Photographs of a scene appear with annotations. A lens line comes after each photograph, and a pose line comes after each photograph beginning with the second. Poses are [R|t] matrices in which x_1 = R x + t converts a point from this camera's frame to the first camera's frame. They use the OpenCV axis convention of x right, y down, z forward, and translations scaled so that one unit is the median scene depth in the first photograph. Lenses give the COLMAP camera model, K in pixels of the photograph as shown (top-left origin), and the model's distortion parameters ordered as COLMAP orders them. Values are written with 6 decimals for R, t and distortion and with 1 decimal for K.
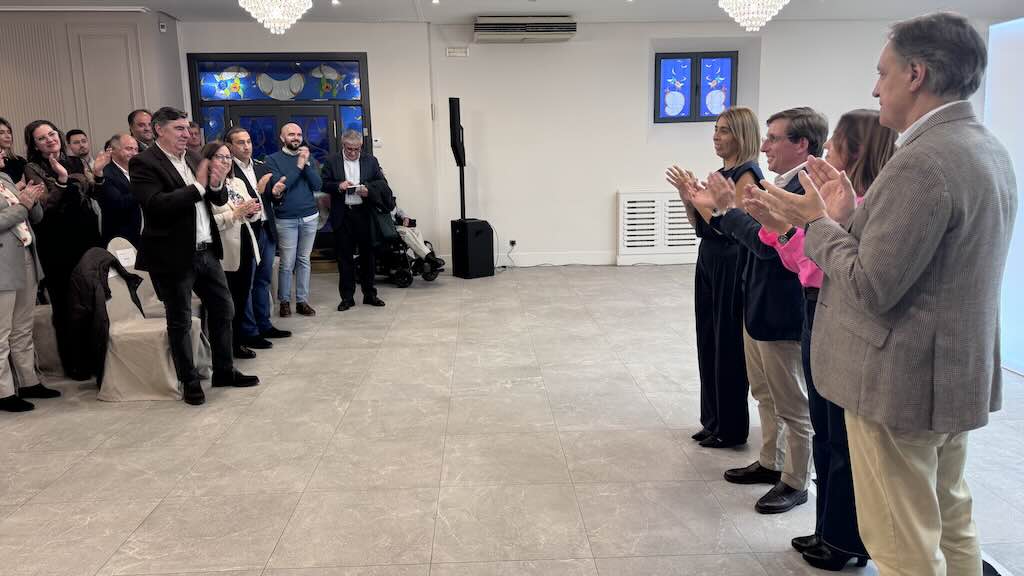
lens RADIAL K [[776.7, 0, 513.2], [0, 776.7, 260.0], [0, 0, 1]] dist [0.126314, -0.004270]
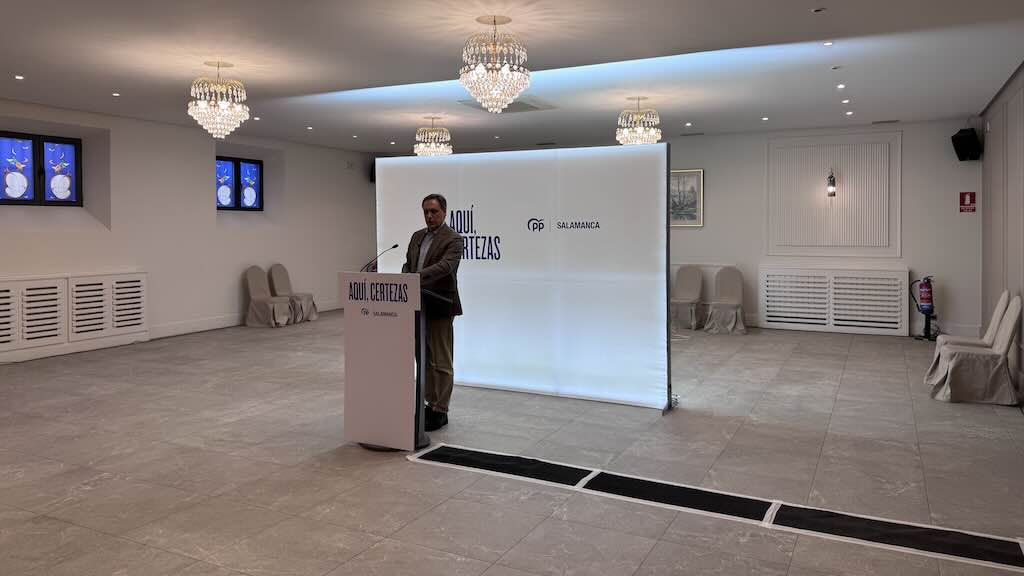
lens RADIAL K [[776.7, 0, 513.2], [0, 776.7, 260.0], [0, 0, 1]] dist [0.126314, -0.004270]
pose [[0.510699, -0.028225, 0.859296, -0.552863], [0.119680, 0.992064, -0.038543, -0.009151], [-0.851389, 0.122524, 0.510025, 0.043392]]
